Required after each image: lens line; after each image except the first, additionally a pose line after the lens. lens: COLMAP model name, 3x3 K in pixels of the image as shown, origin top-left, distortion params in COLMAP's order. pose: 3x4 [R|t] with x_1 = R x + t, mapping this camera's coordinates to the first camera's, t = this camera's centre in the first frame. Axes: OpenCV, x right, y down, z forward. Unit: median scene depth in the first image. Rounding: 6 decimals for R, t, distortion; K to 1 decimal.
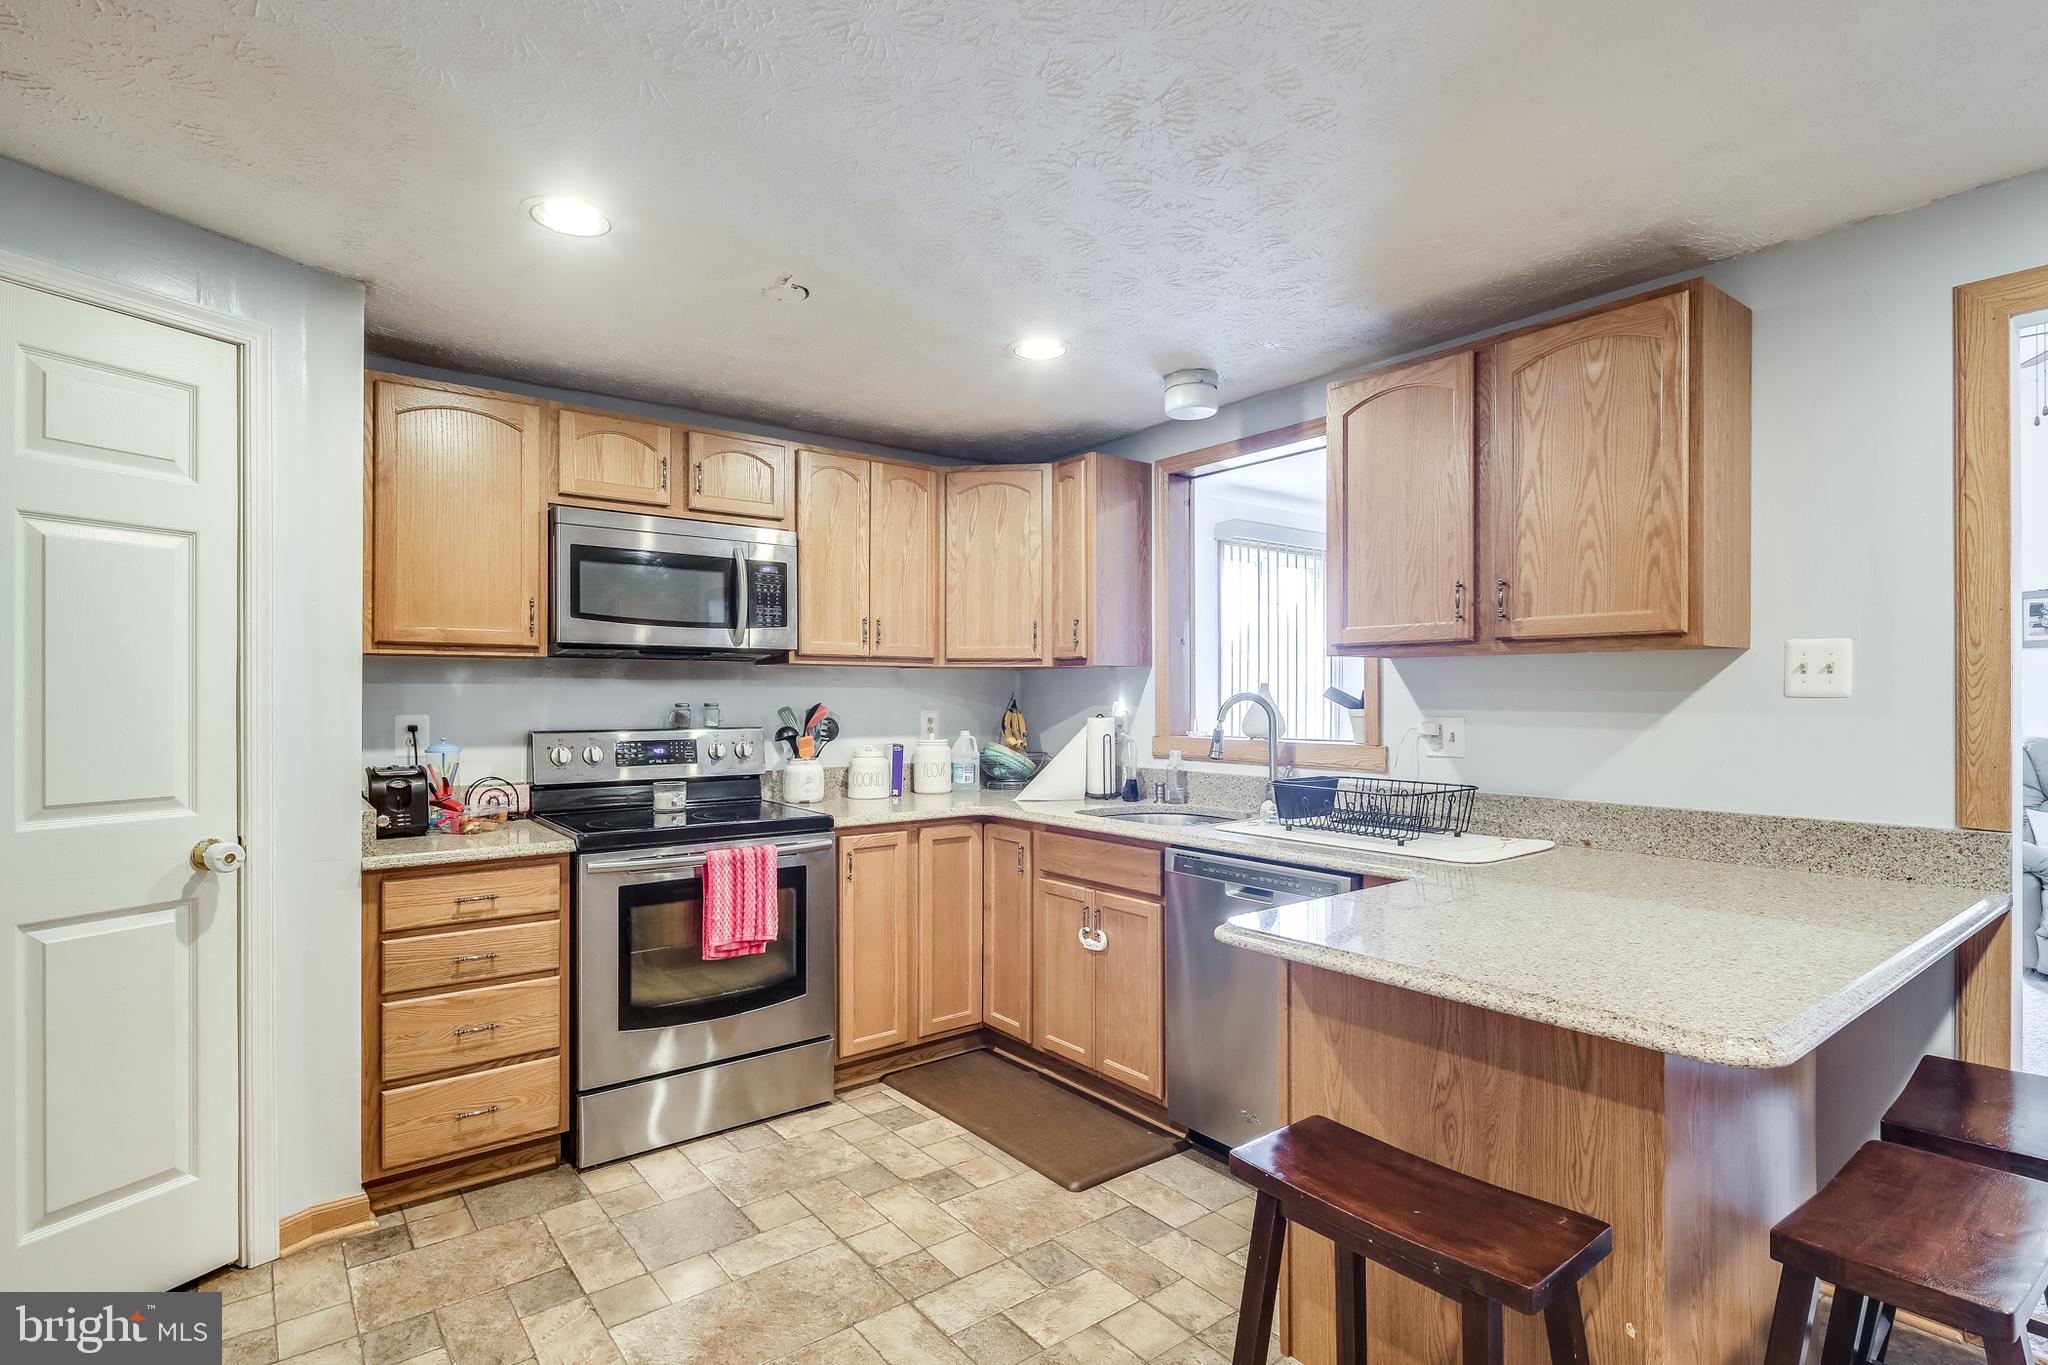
lens RADIAL K [[994.3, 0, 1025.3], [0, 994.3, 694.1], [0, 0, 1]] dist [-0.001604, -0.001560]
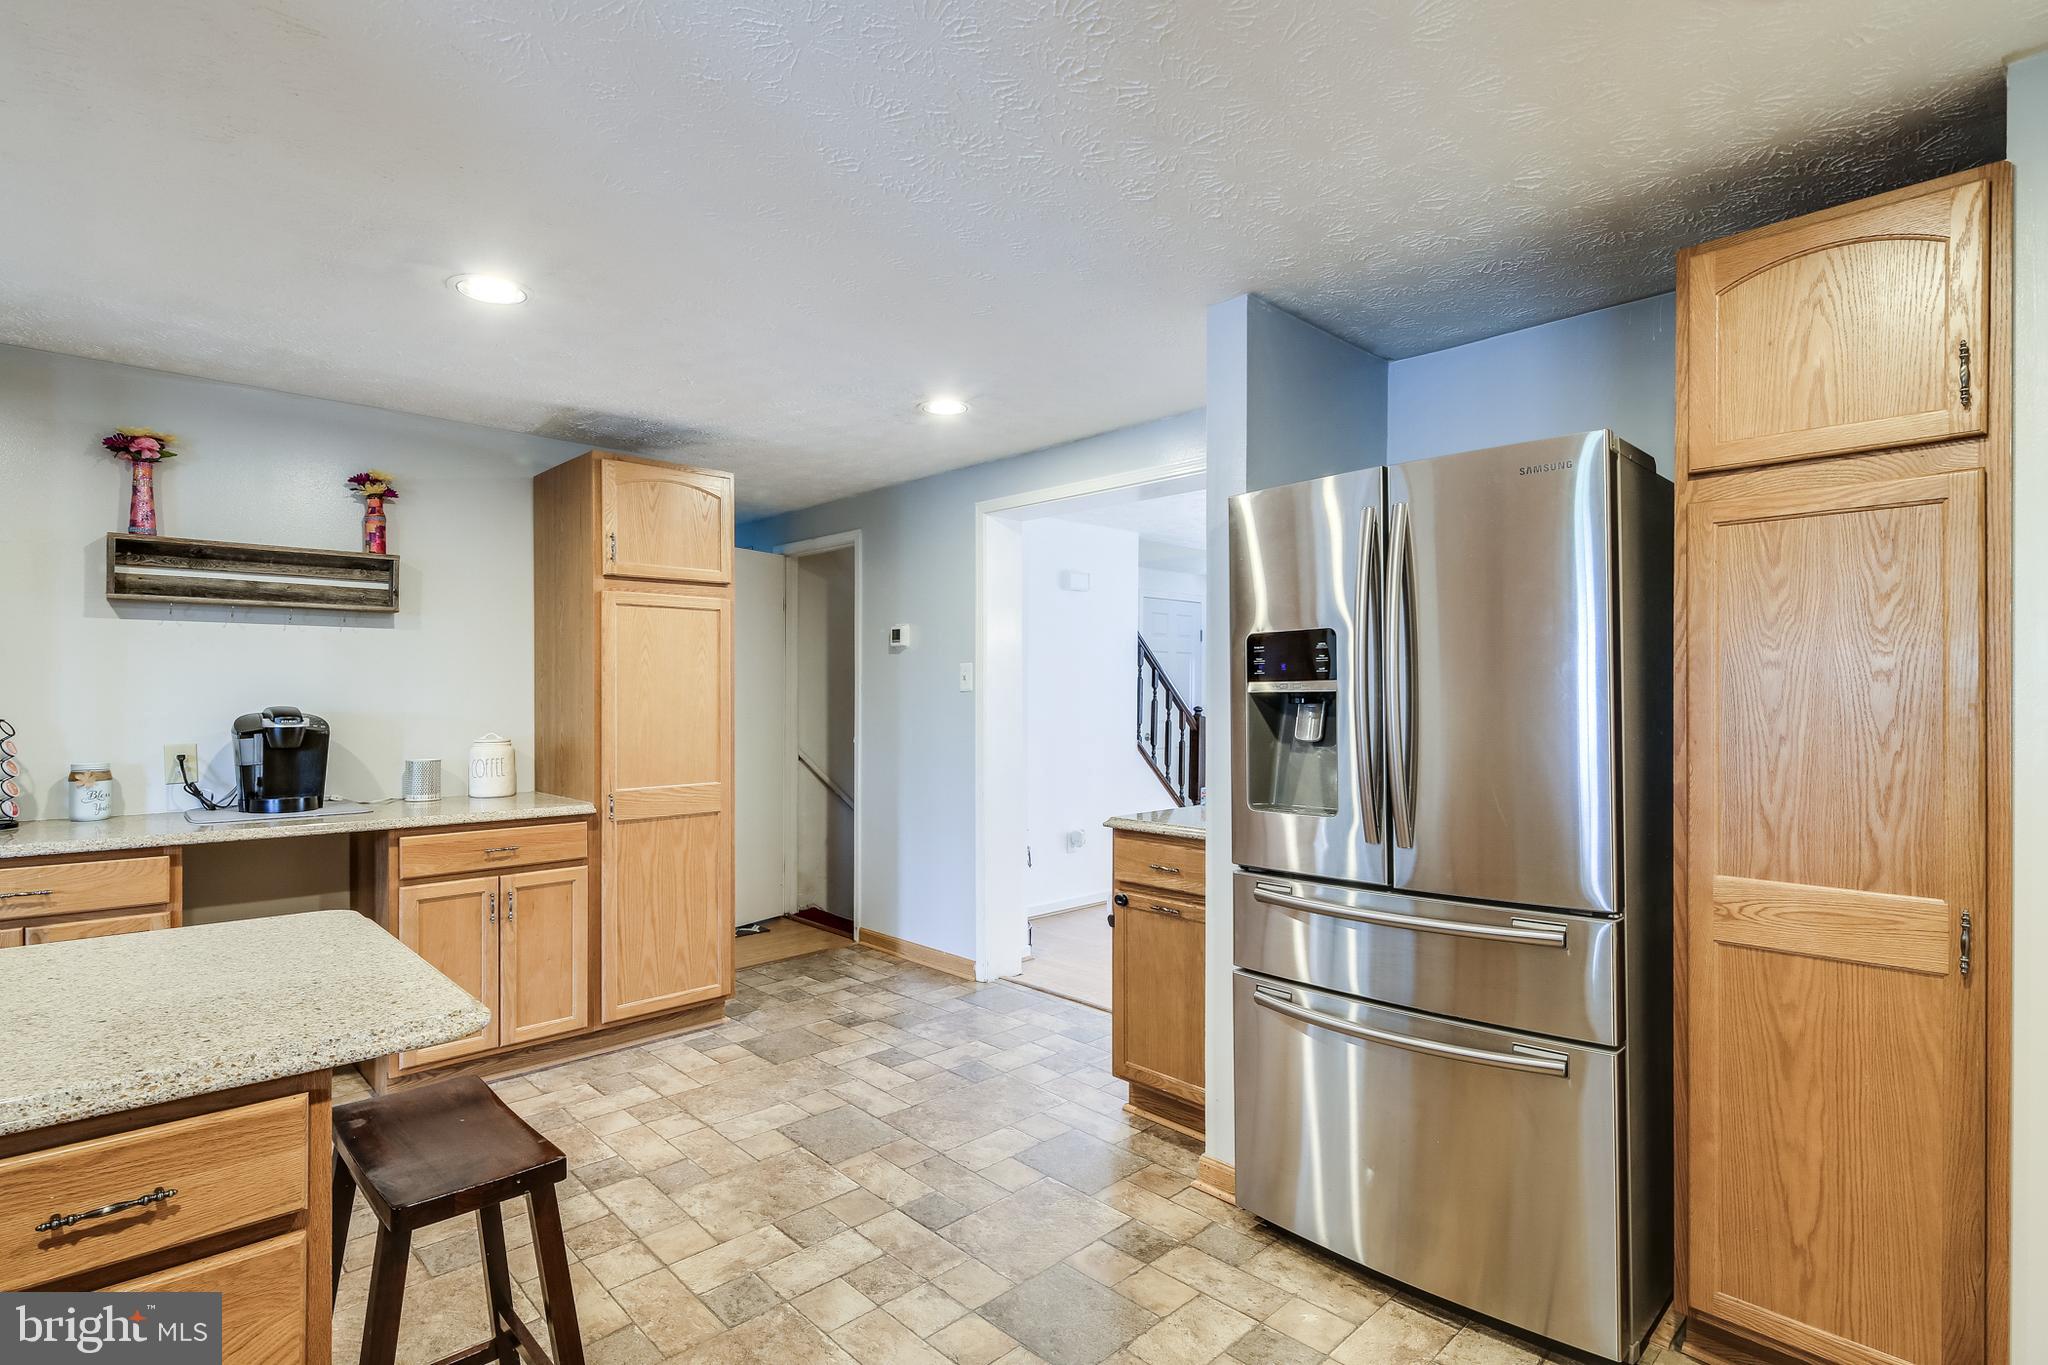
lens RADIAL K [[1011.0, 0, 1014.7], [0, 1011.0, 678.7], [0, 0, 1]] dist [0.002704, 0.000292]
pose [[-0.995174, -0.003805, -0.098048, -0.086424], [-0.002257, 0.999871, -0.015899, -0.002542], [0.098096, -0.015601, -0.995055, 1.267076]]
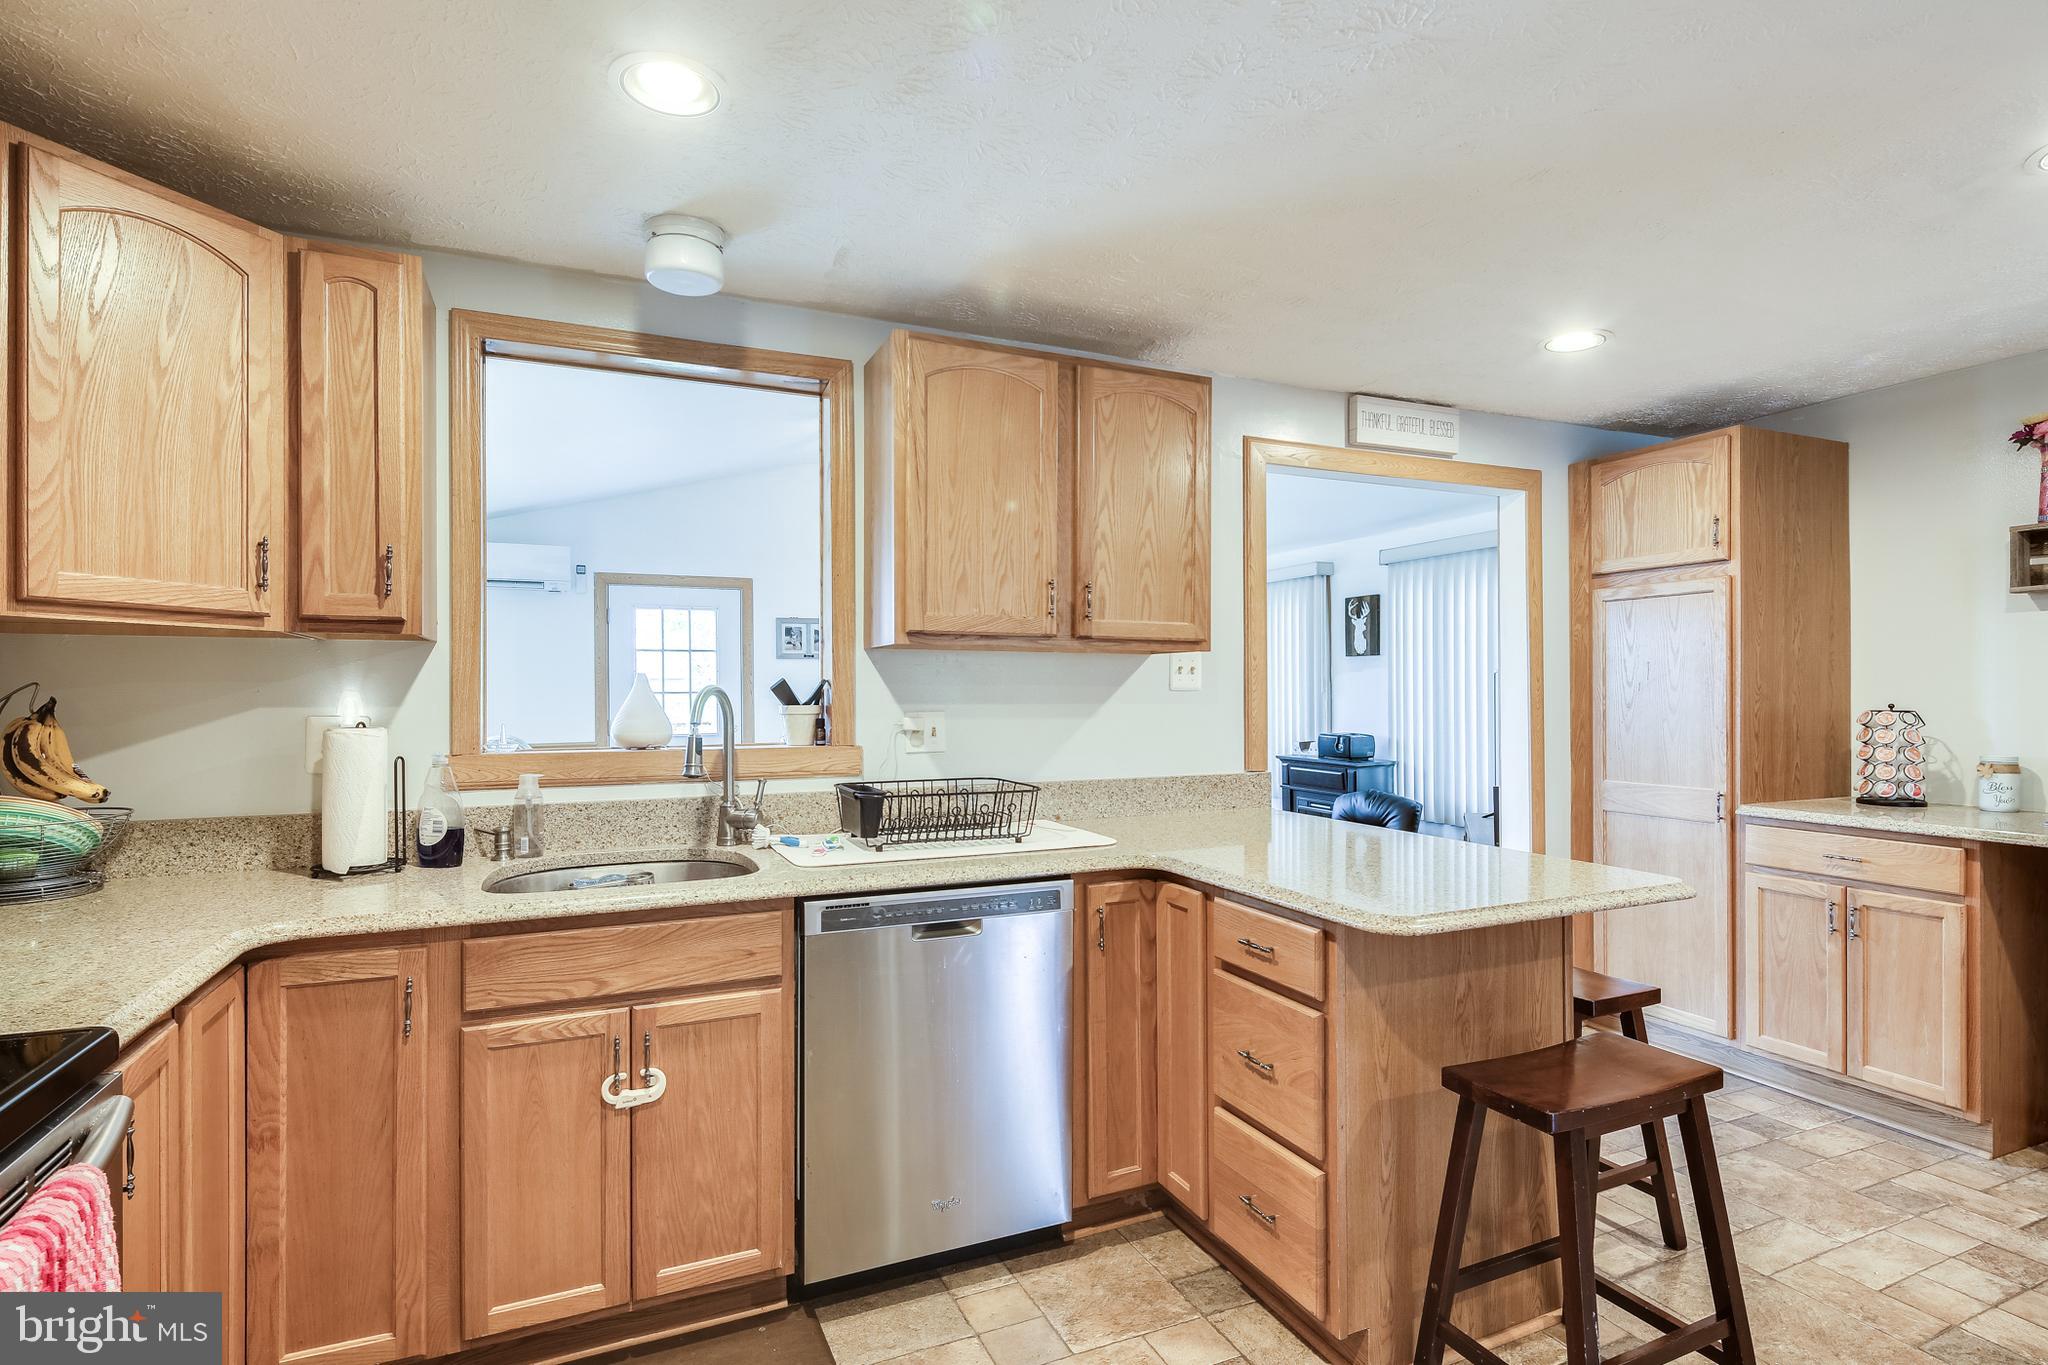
lens RADIAL K [[994.3, 0, 1025.3], [0, 994.3, 694.1], [0, 0, 1]] dist [-0.001604, -0.001560]
pose [[0.240694, 0.000266, 0.970601, -0.590242], [0.000111, 1.000000, -0.000301, 0.007291], [-0.970601, 0.000180, 0.240694, 0.790488]]
